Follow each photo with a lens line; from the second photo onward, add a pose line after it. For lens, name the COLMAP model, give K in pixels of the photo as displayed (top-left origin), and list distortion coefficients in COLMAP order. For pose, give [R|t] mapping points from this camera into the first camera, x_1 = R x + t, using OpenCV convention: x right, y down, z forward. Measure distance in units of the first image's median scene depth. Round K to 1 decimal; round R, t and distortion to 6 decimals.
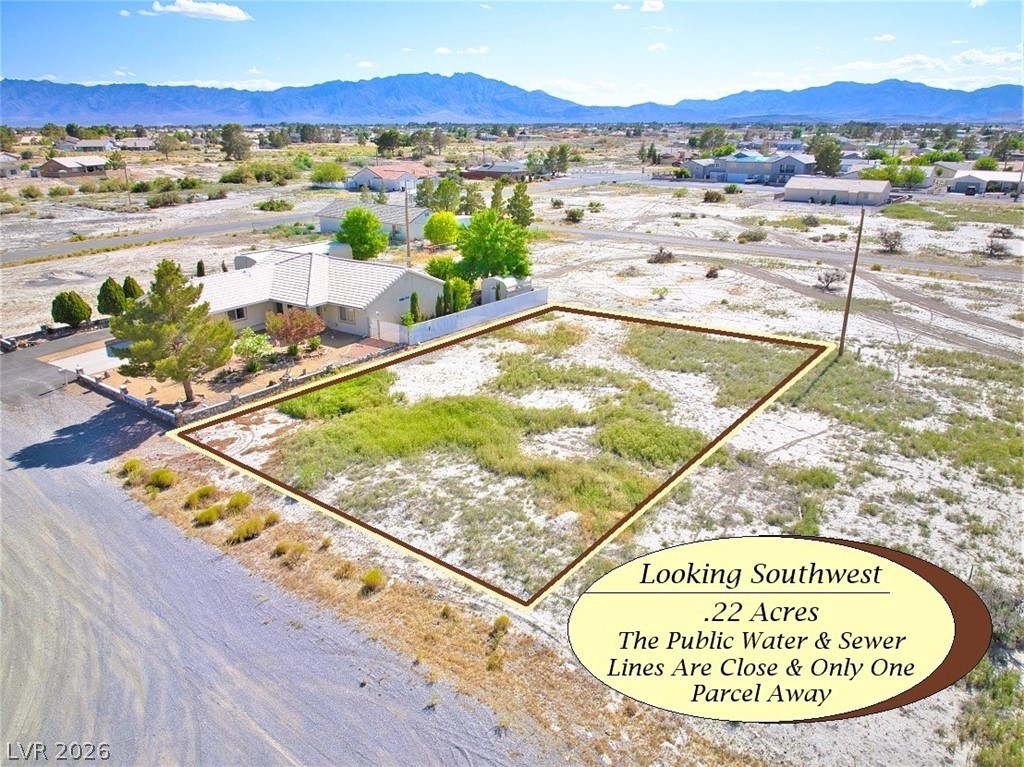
lens RADIAL K [[728.5, 0, 512.9], [0, 728.5, 378.7], [0, 0, 1]] dist [0.016374, -0.040922]
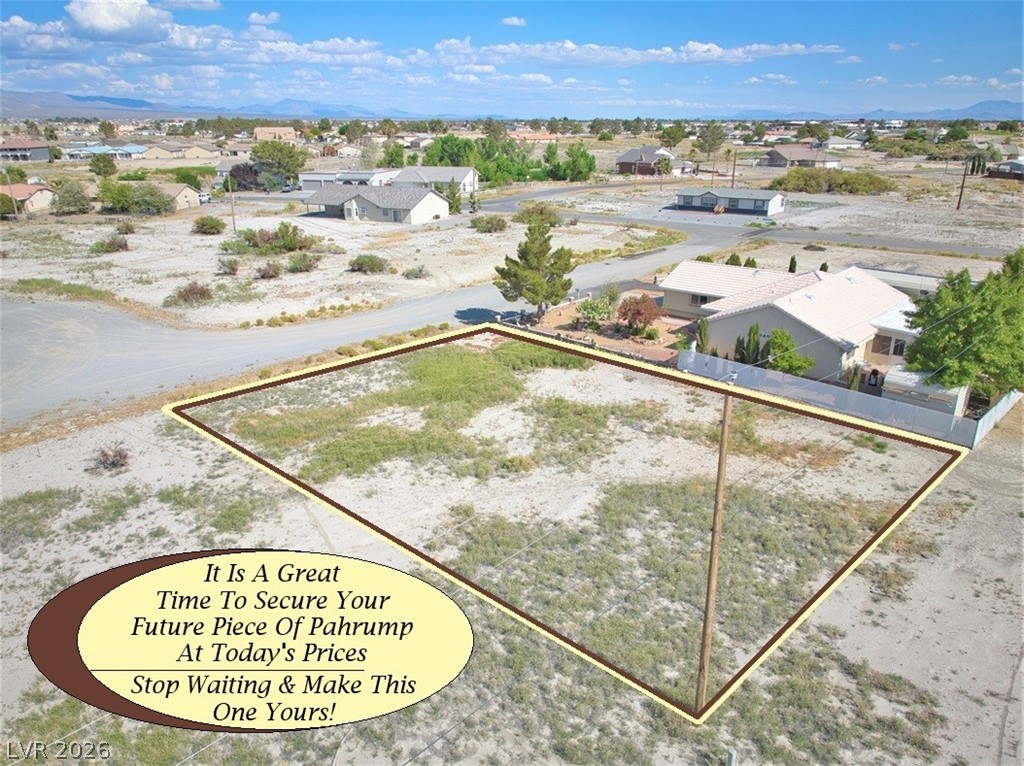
lens RADIAL K [[725.6, 0, 512.0], [0, 725.6, 383.0], [0, 0, 1]] dist [0.031132, -0.051493]
pose [[-0.122666, 0.340315, -0.932276, 0.850982], [-0.324649, 0.873929, 0.361732, -0.335868], [0.937846, 0.347035, 0.003281, 0.916716]]
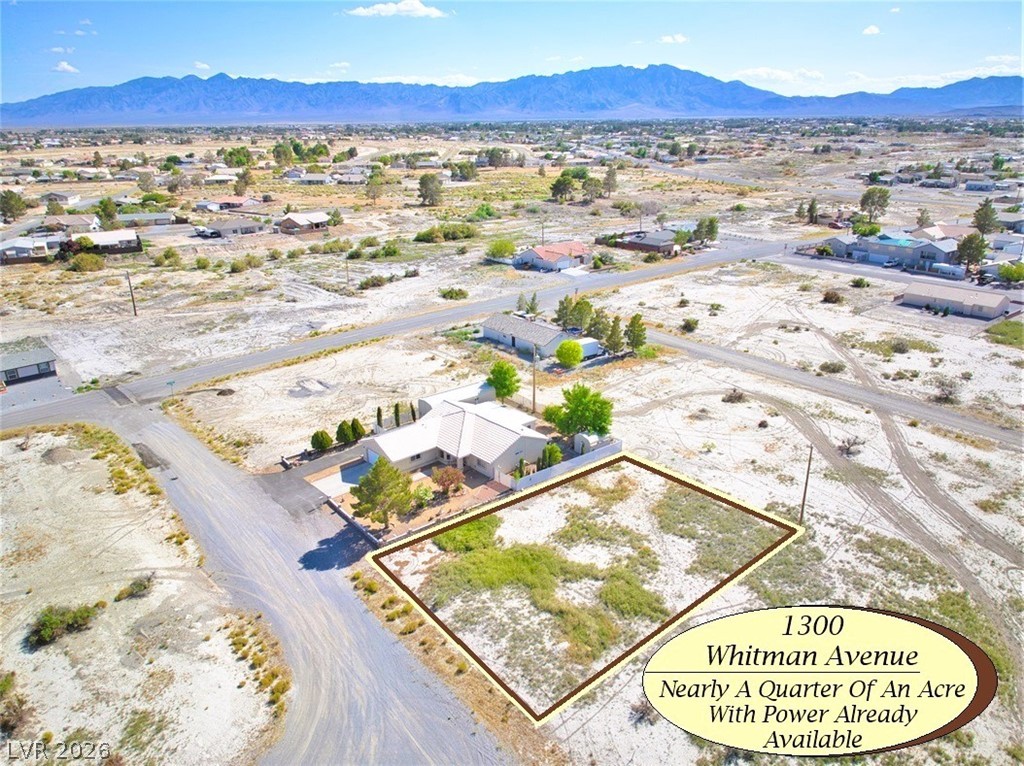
lens RADIAL K [[725.6, 0, 512.0], [0, 725.6, 383.0], [0, 0, 1]] dist [0.031132, -0.051493]
pose [[0.970140, 0.075318, -0.230556, 0.222186], [-0.071936, 0.997143, 0.023050, -0.360060], [0.231633, -0.005776, 0.972786, -0.612349]]
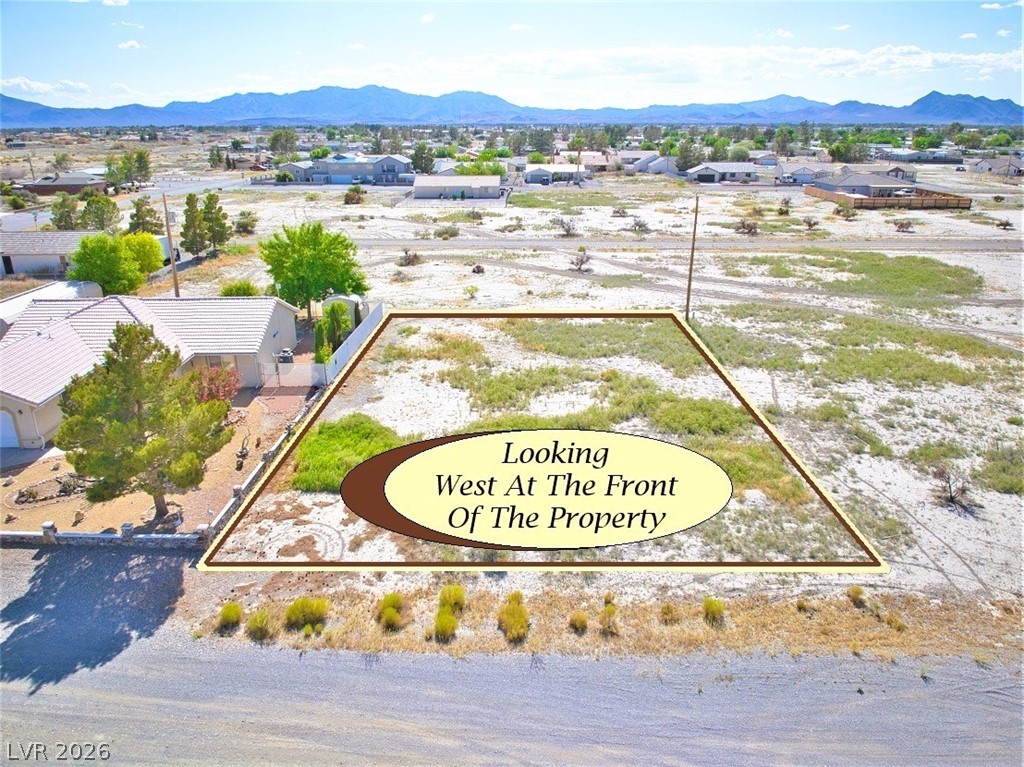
lens RADIAL K [[725.4, 0, 512.0], [0, 725.4, 383.5], [0, 0, 1]] dist [0.012017, -0.048420]
pose [[0.809108, -0.197236, 0.553572, -0.496416], [0.194744, 0.978758, 0.064088, -0.068579], [-0.554454, 0.055951, 0.830331, 0.200935]]
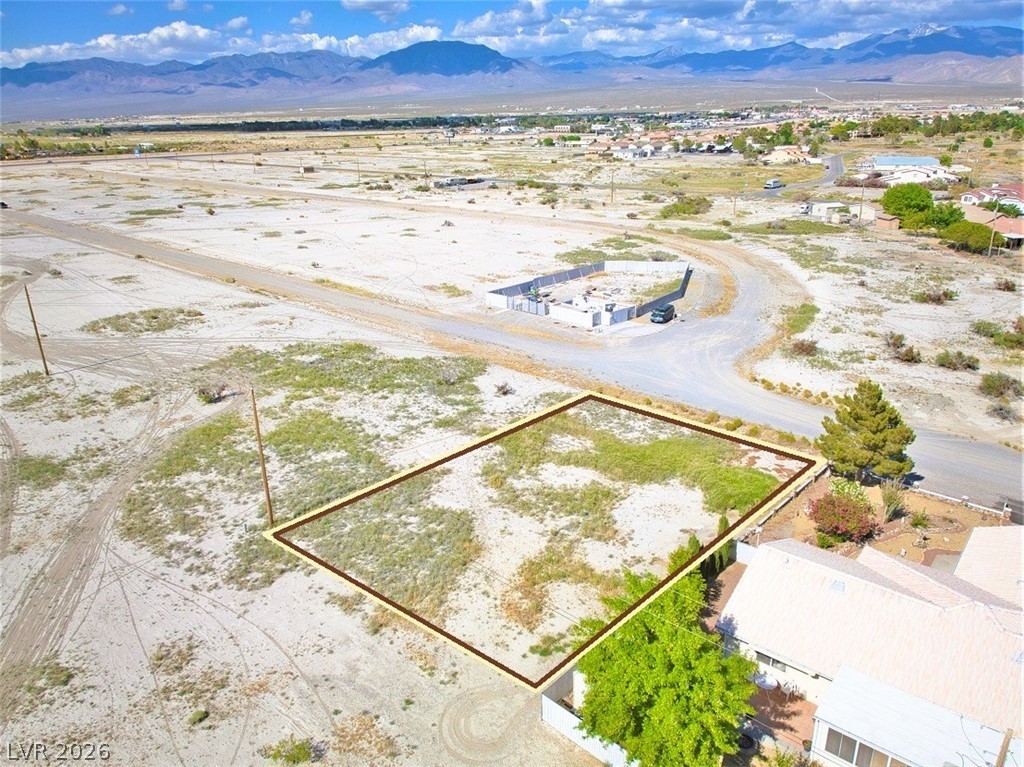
lens RADIAL K [[725.5, 0, 512.0], [0, 725.5, 383.5], [0, 0, 1]] dist [0.035238, -0.049463]
pose [[-0.995504, -0.014948, 0.093535, 0.033563], [0.048078, 0.771074, 0.634928, -0.874119], [-0.081613, 0.636570, -0.766889, 1.768948]]
